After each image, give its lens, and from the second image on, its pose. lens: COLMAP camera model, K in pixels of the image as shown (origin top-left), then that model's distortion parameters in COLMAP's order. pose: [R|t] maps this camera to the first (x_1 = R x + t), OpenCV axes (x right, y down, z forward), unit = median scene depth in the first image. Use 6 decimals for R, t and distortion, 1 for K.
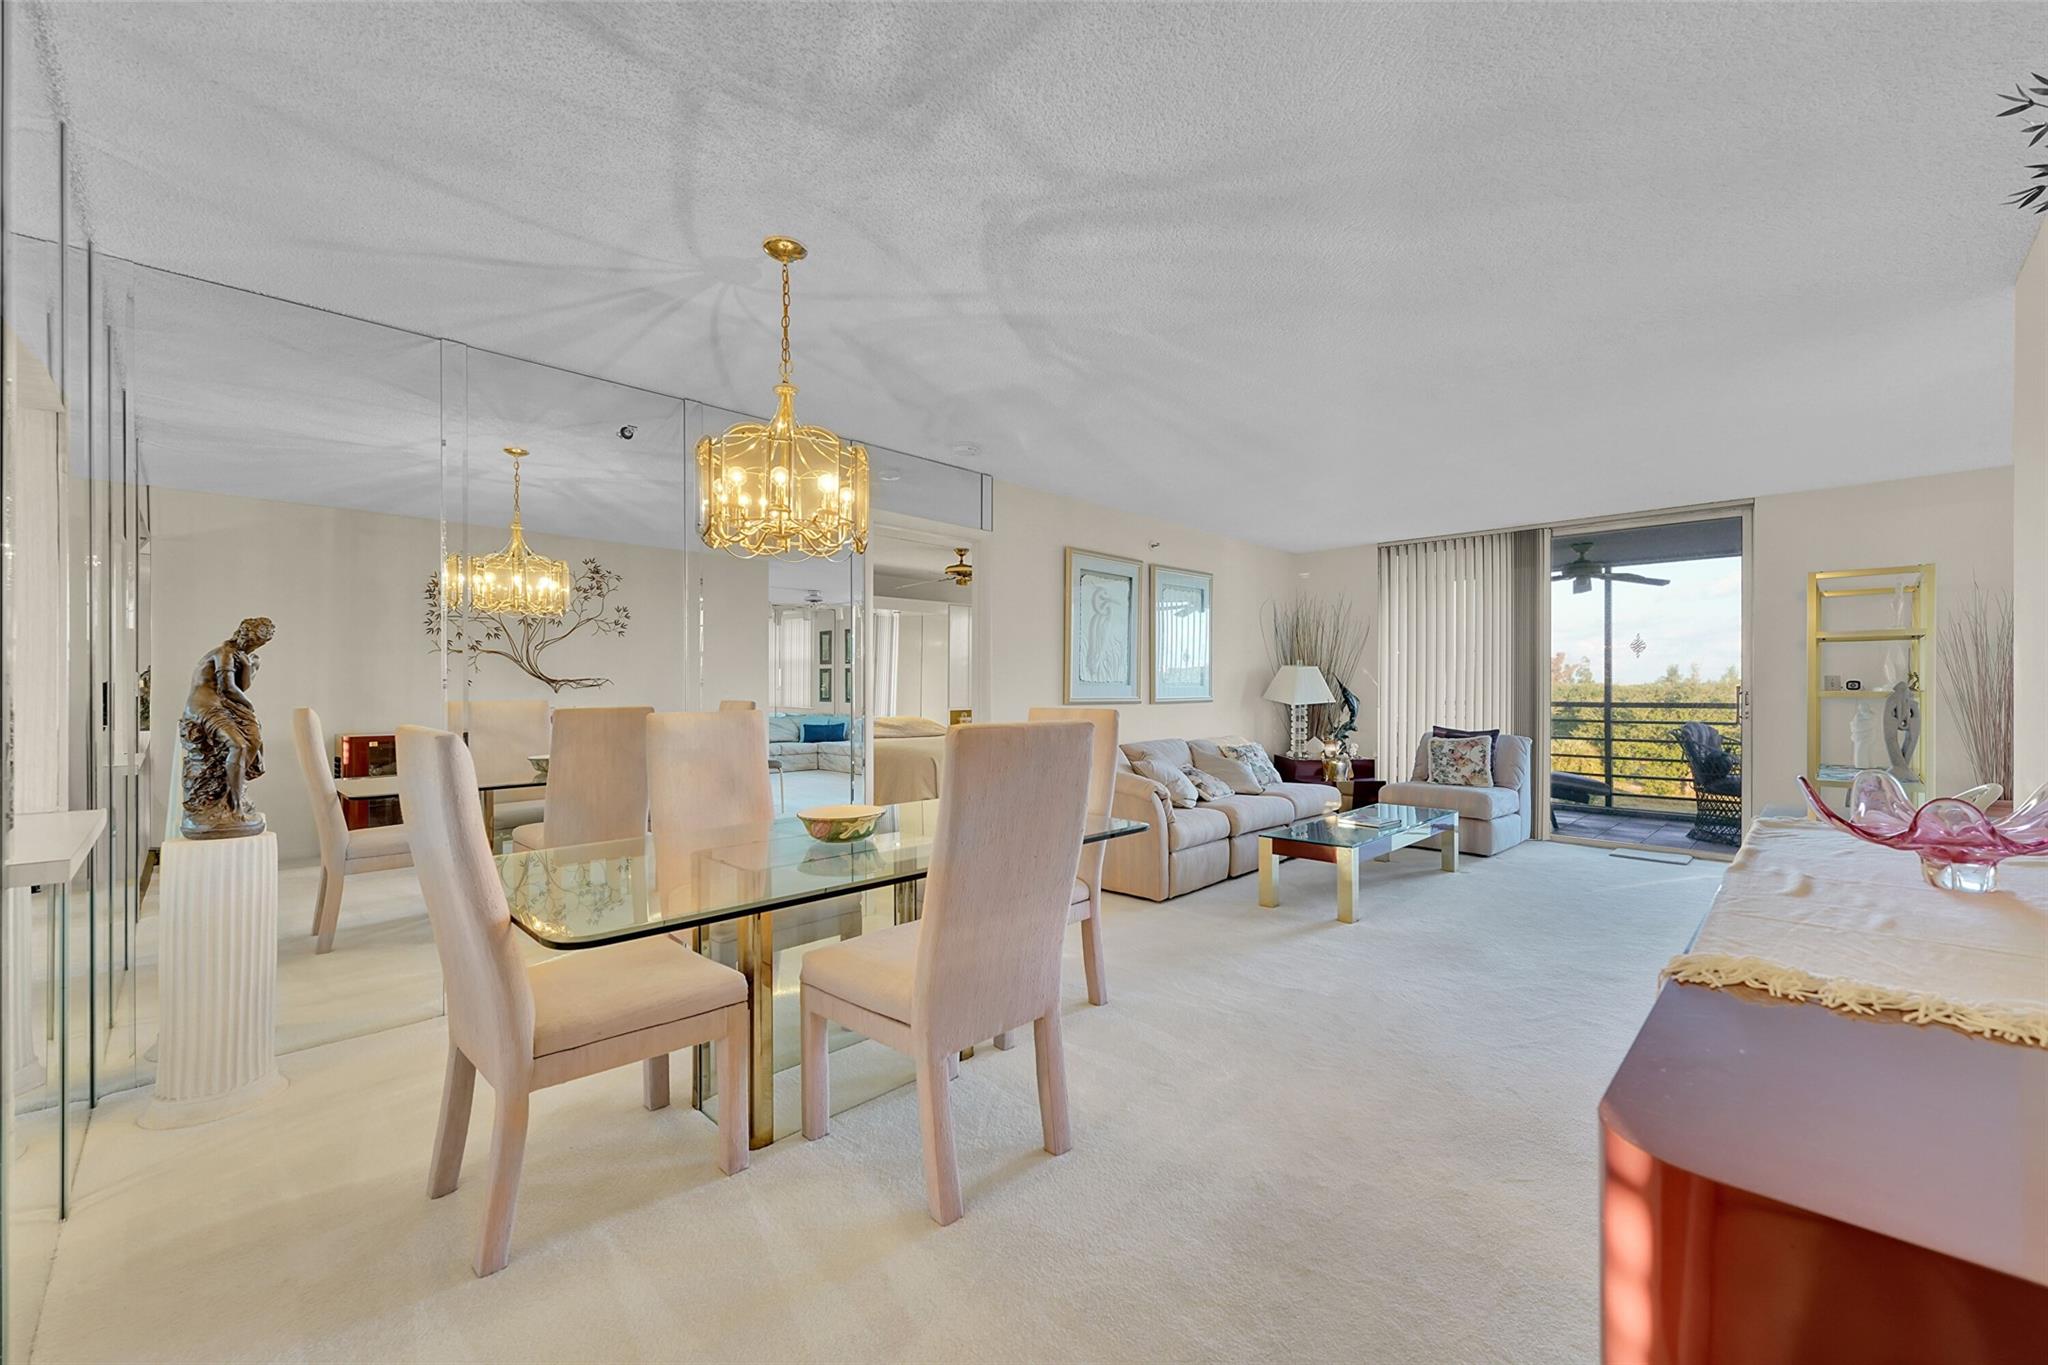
lens RADIAL K [[817.3, 0, 1015.1], [0, 817.3, 689.8], [0, 0, 1]] dist [-0.004195, 0.000832]
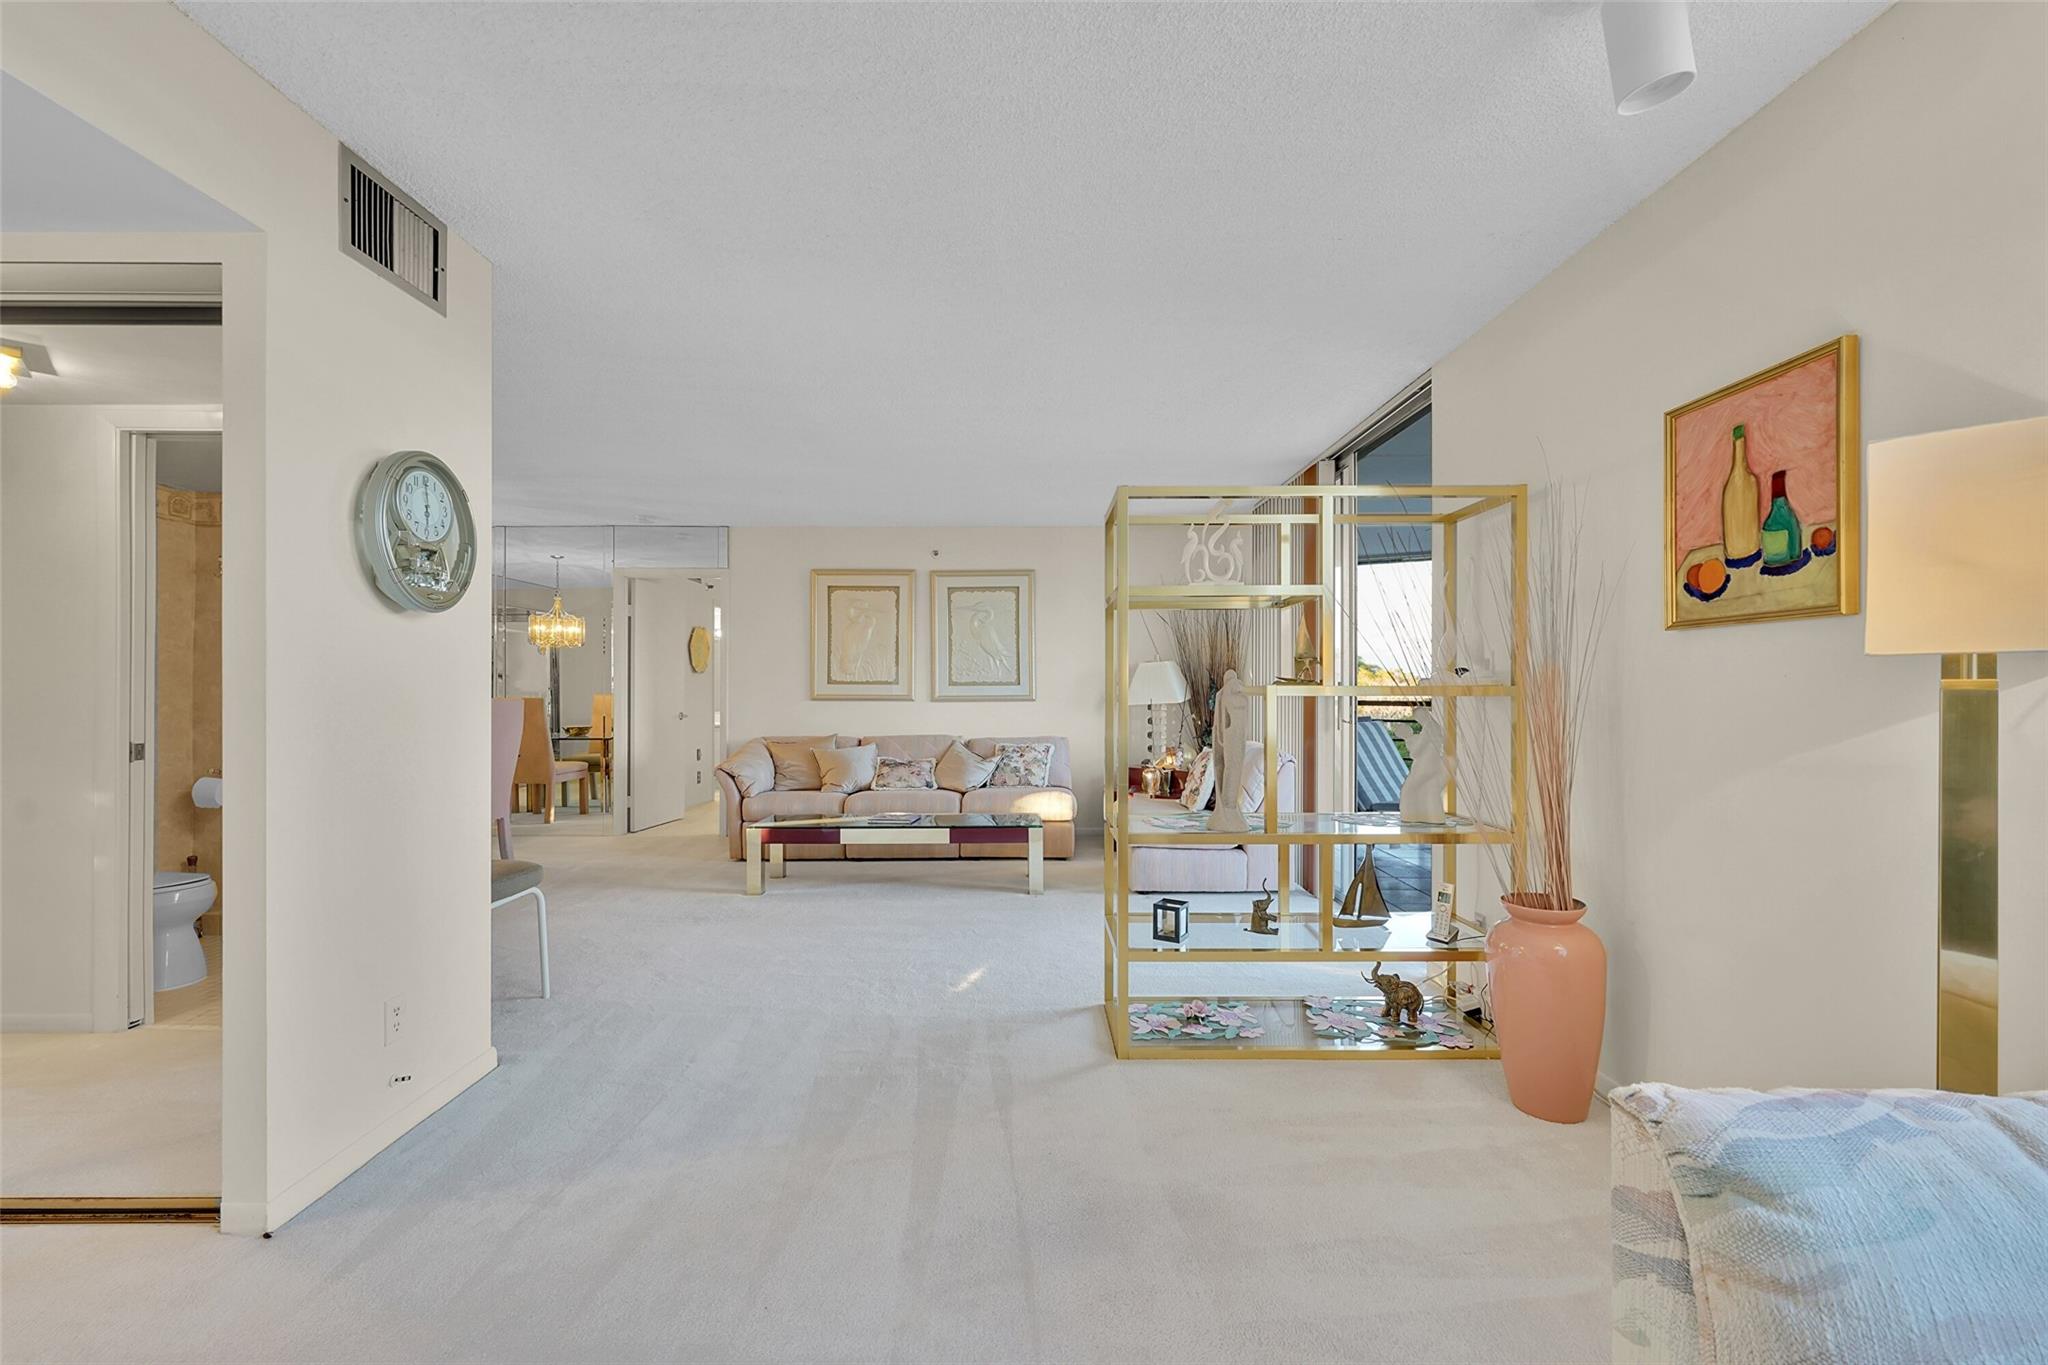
lens RADIAL K [[817.3, 0, 1025.2], [0, 817.3, 690.7], [0, 0, 1]] dist [-0.004195, 0.000832]
pose [[0.722019, -0.002310, -0.691869, 1.014558], [0.001448, 0.999997, -0.001827, 0.005605], [0.691872, 0.000317, 0.722020, 0.314500]]
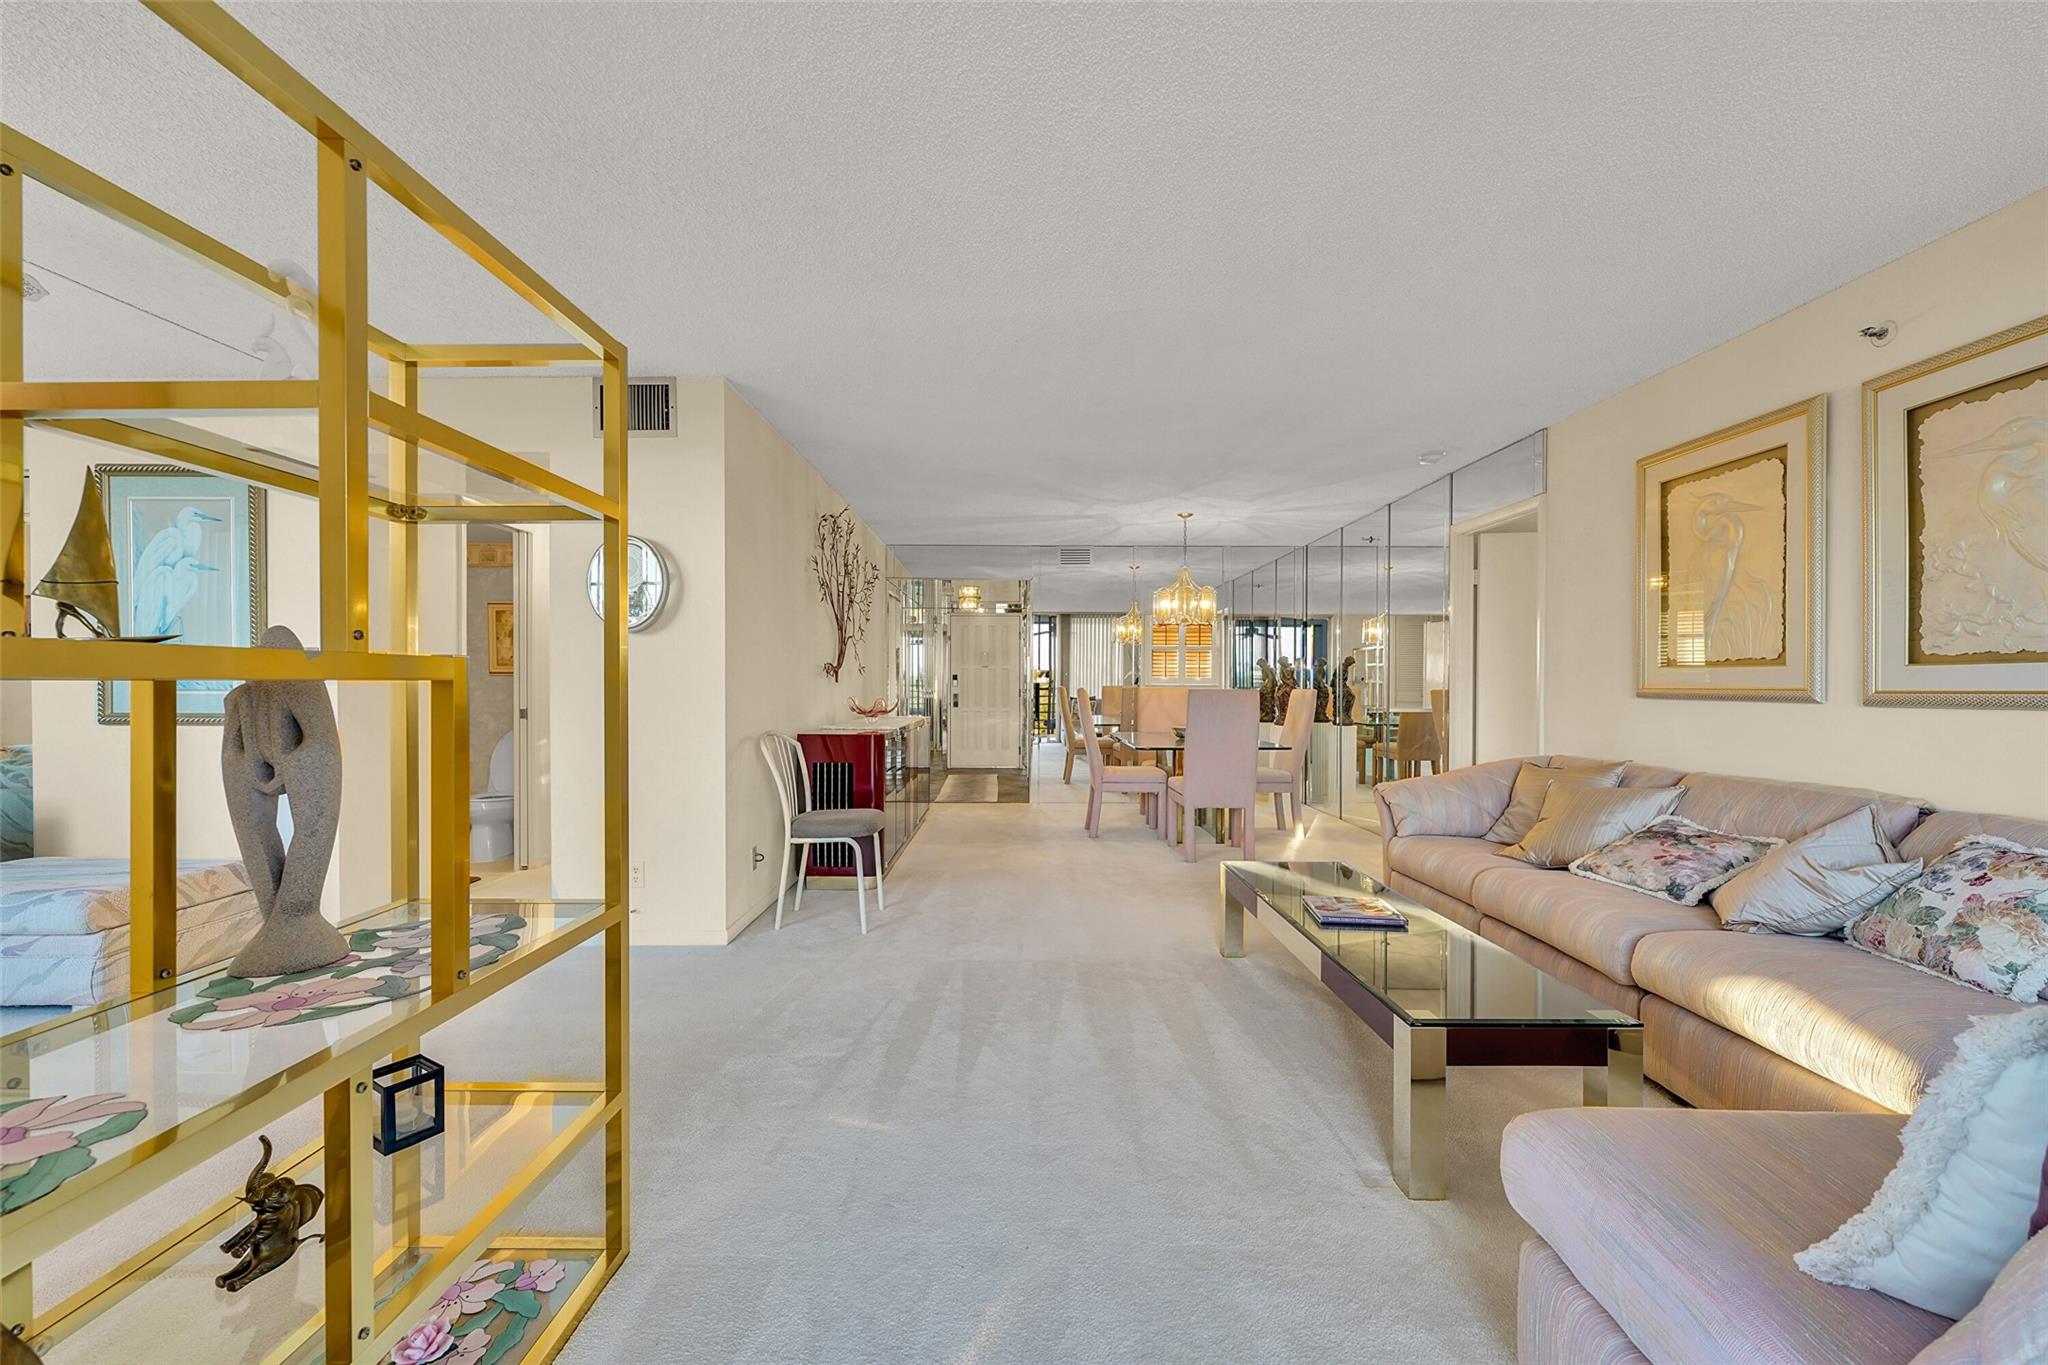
lens RADIAL K [[817.3, 0, 1014.4], [0, 817.3, 688.9], [0, 0, 1]] dist [-0.004195, 0.000832]
pose [[-0.701430, 0.002527, -0.712734, 0.806730], [-0.000789, 0.999990, 0.004323, 0.007608], [0.712738, 0.003595, -0.701421, 0.996851]]
